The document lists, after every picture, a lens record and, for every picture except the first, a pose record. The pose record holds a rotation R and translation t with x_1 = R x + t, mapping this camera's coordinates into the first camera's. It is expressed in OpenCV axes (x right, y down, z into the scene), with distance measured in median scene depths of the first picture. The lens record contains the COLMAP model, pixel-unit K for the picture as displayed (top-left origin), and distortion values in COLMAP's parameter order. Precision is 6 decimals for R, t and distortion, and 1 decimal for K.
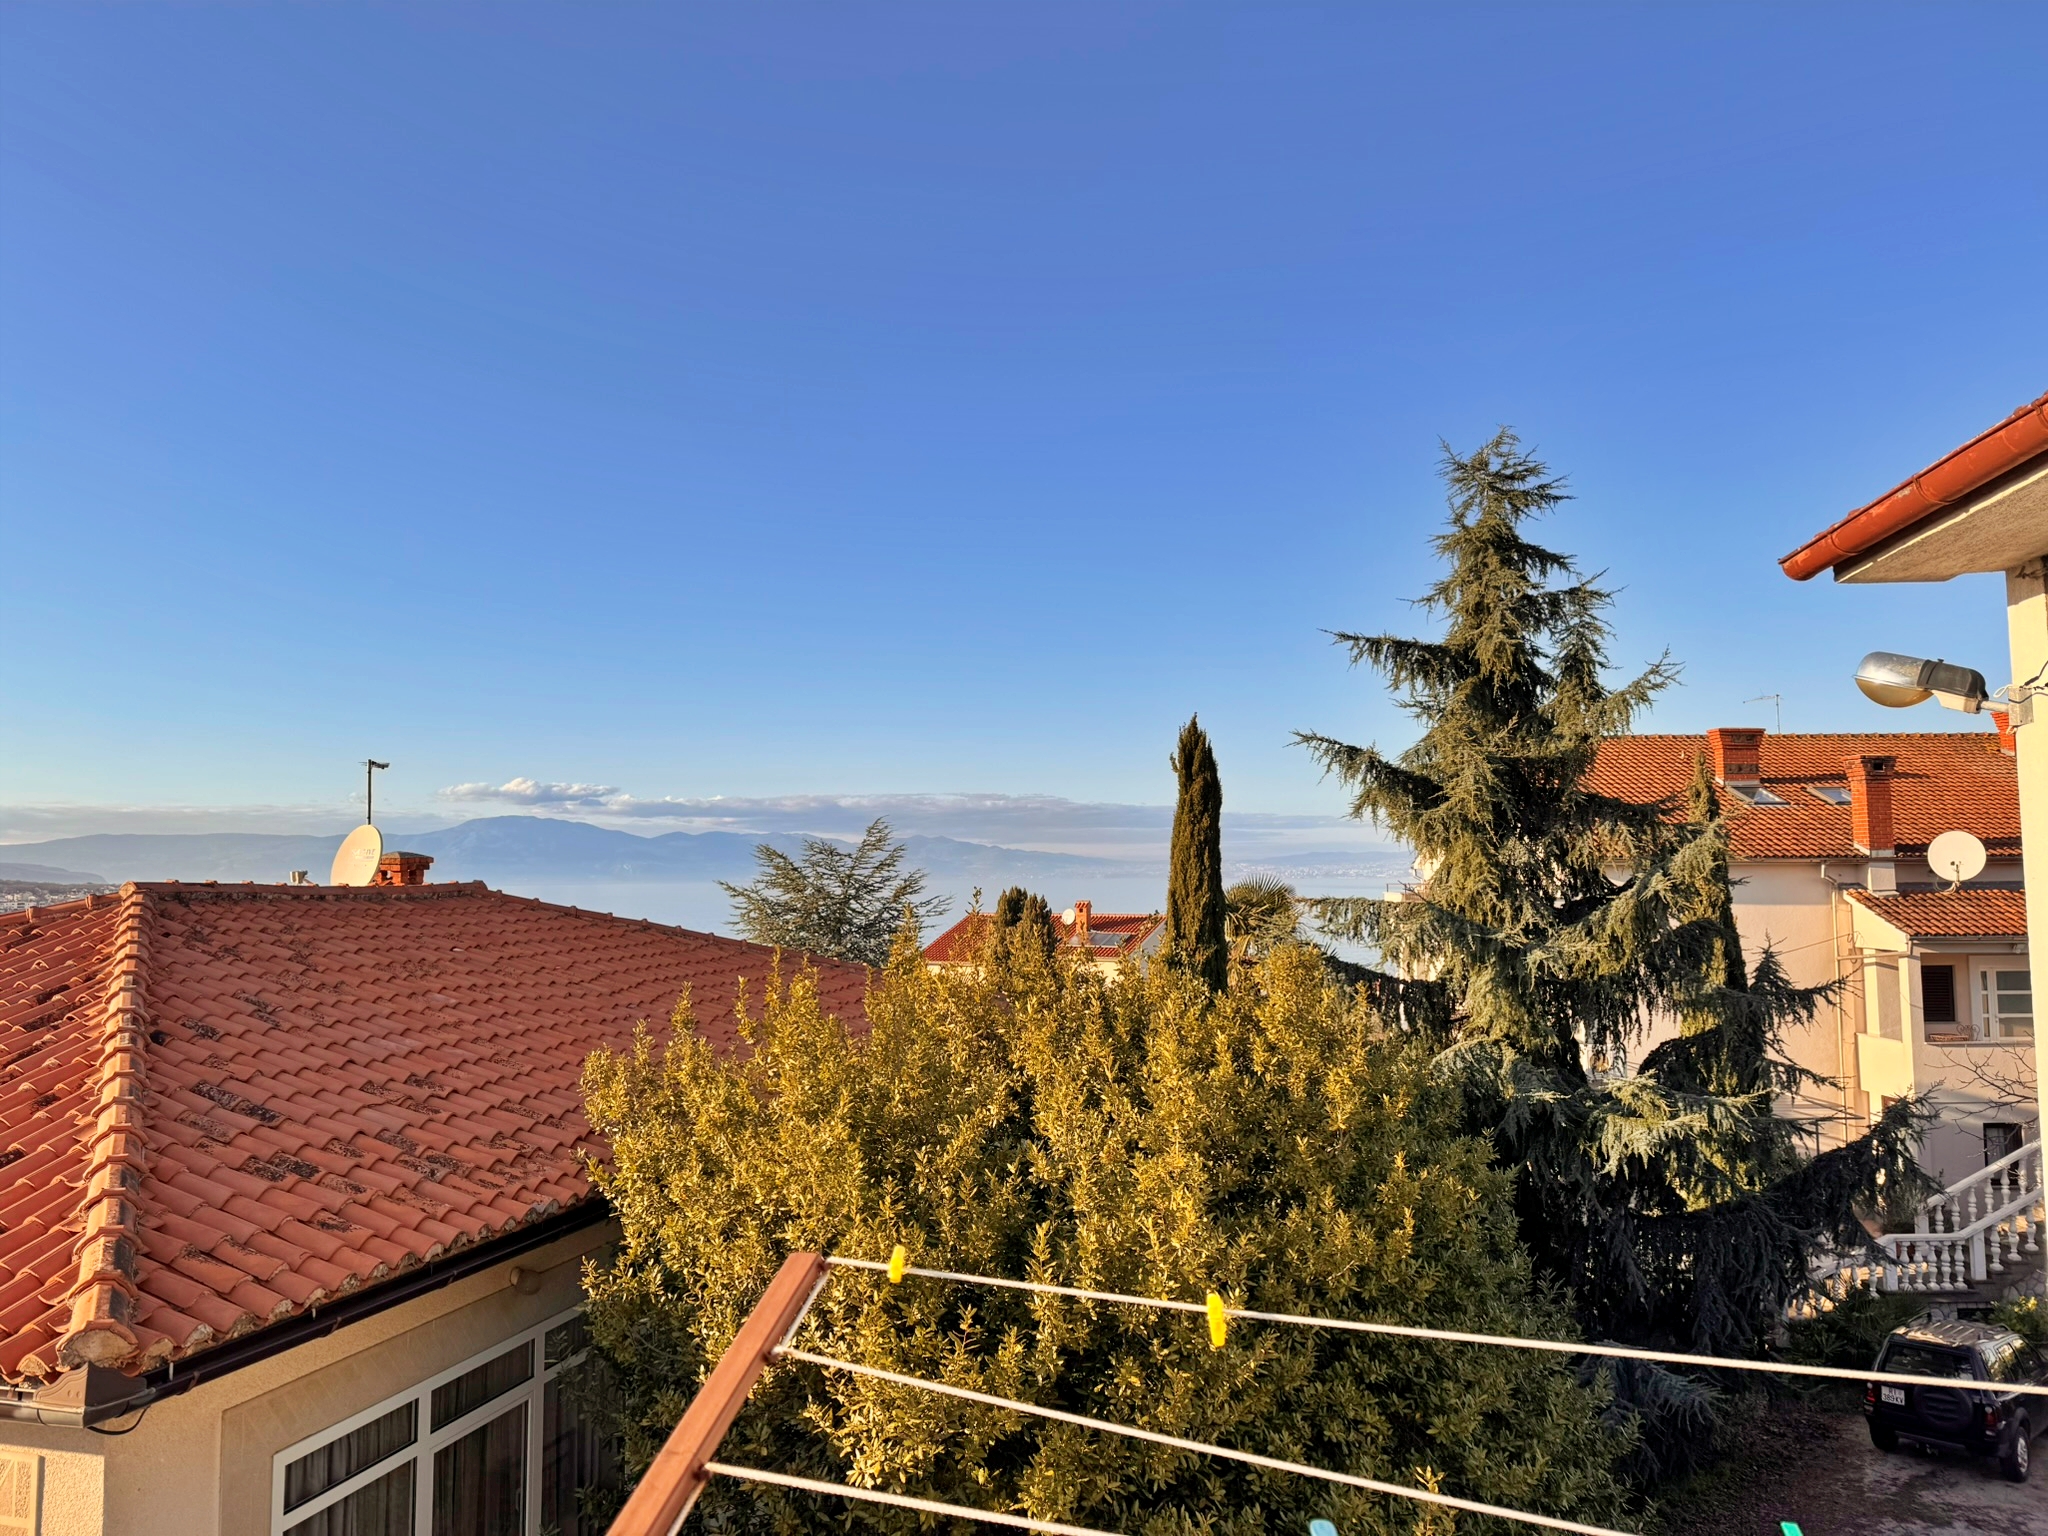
lens RADIAL K [[1432.8, 0, 1019.0], [0, 1432.8, 764.0], [0, 0, 1]] dist [0.131863, -0.172984]
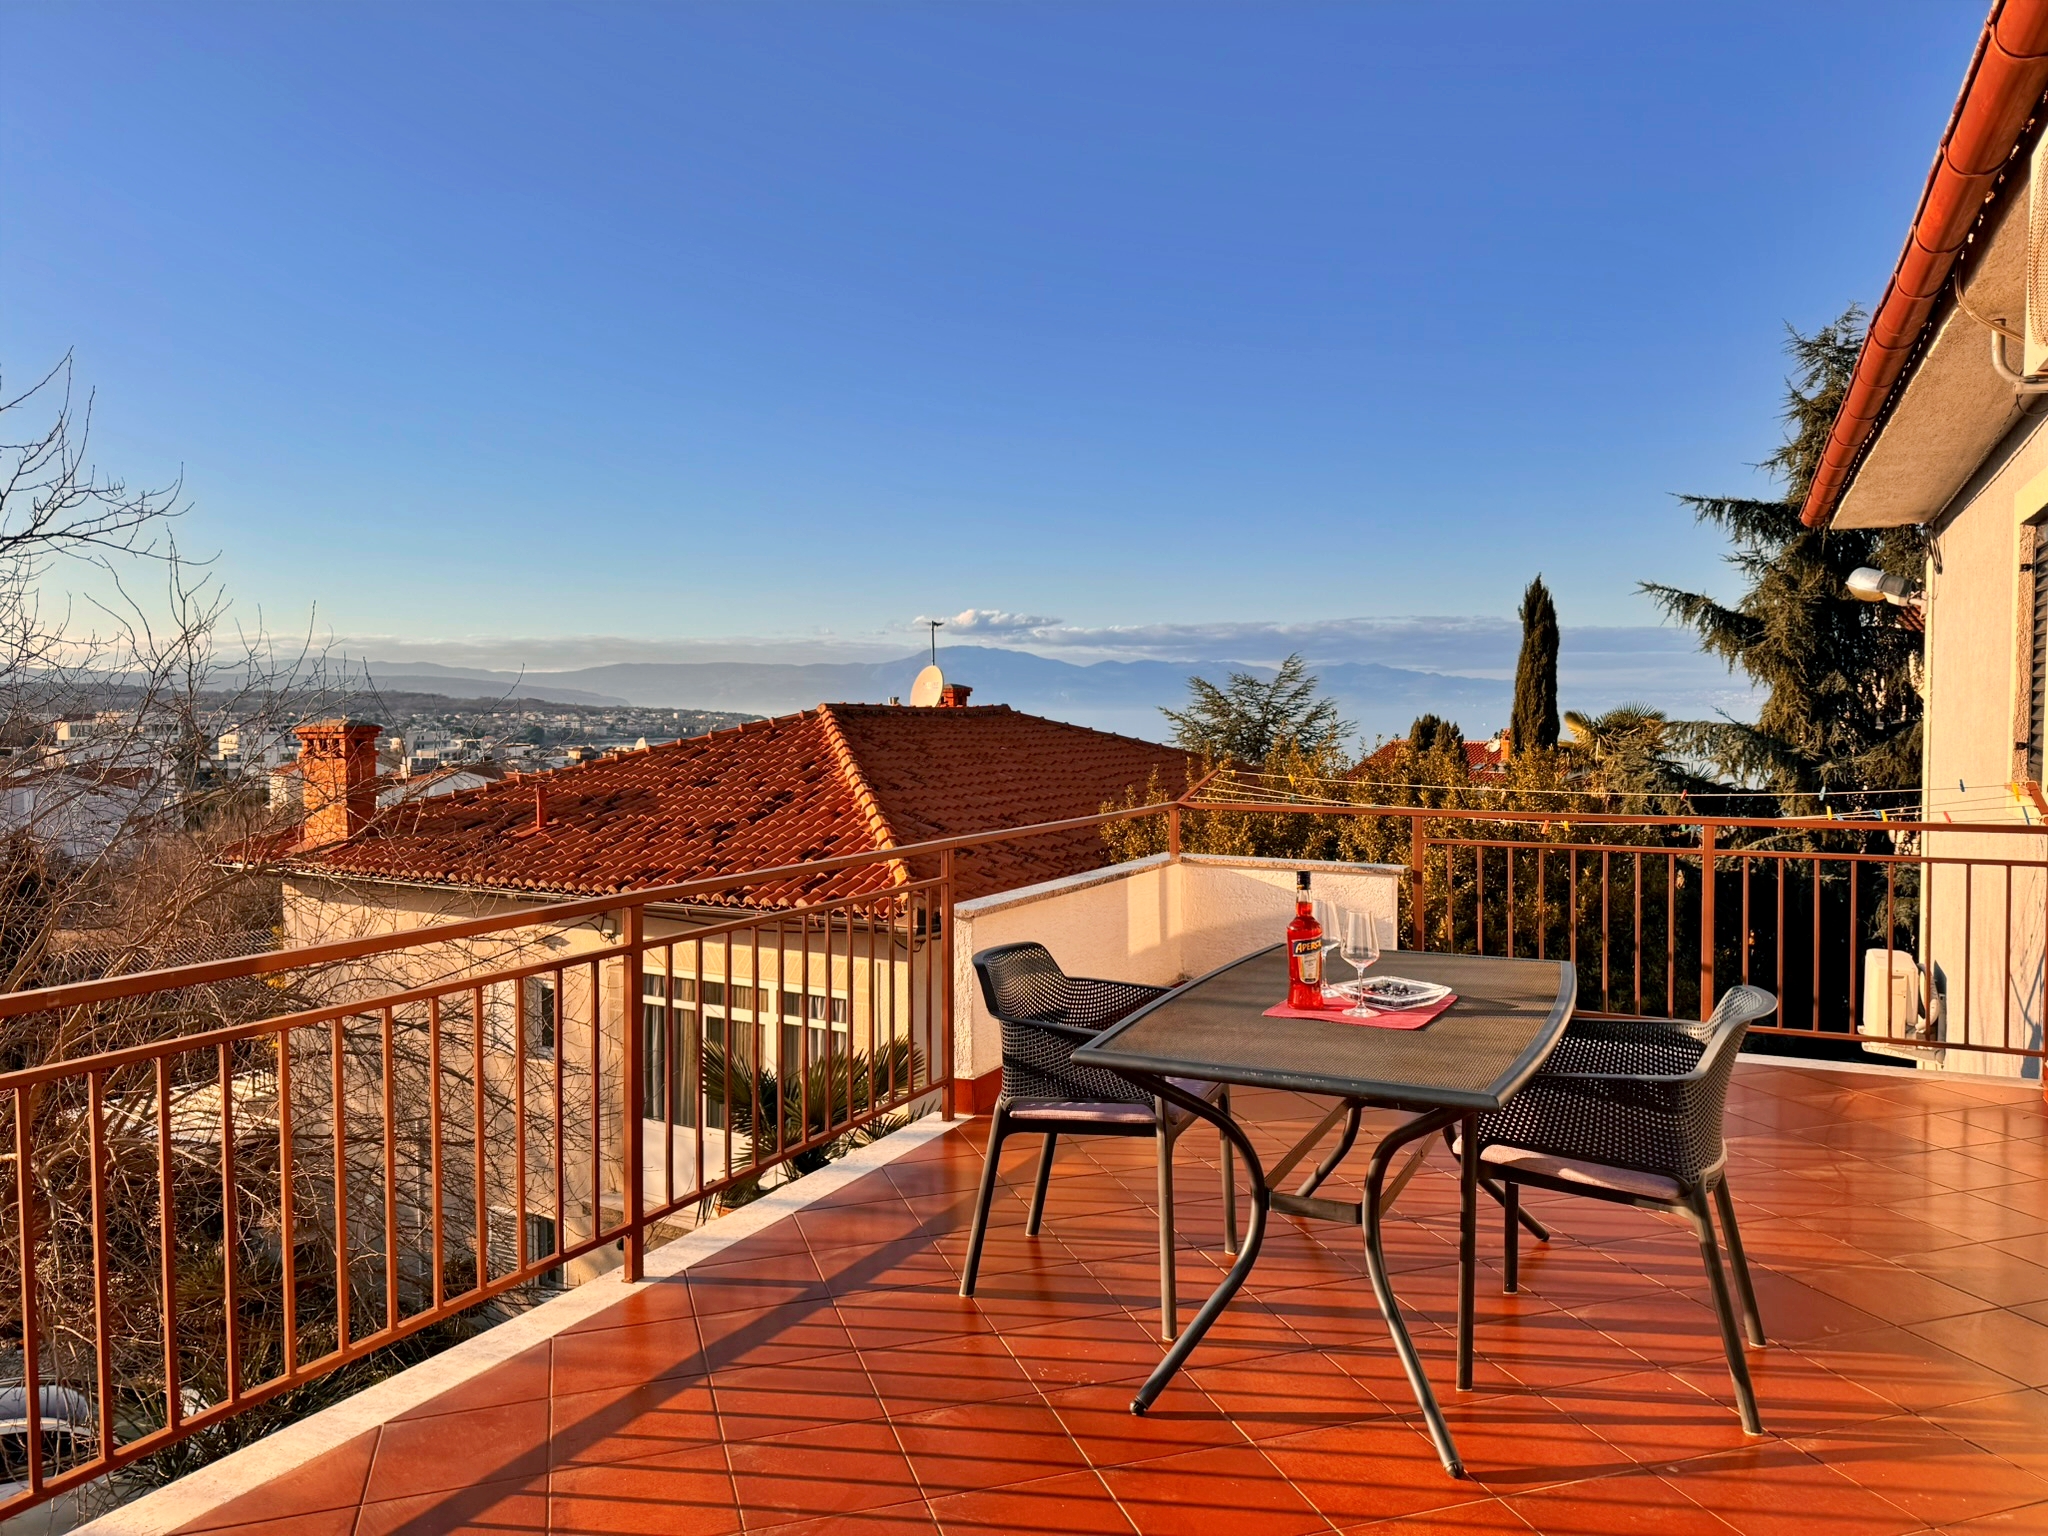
lens RADIAL K [[1432.8, 0, 1019.0], [0, 1432.8, 764.0], [0, 0, 1]] dist [0.131863, -0.172984]
pose [[0.956757, 0.015032, -0.290500, 0.059197], [0.019693, 0.993026, 0.116242, -0.026619], [0.290221, -0.116936, 0.949788, -0.361068]]
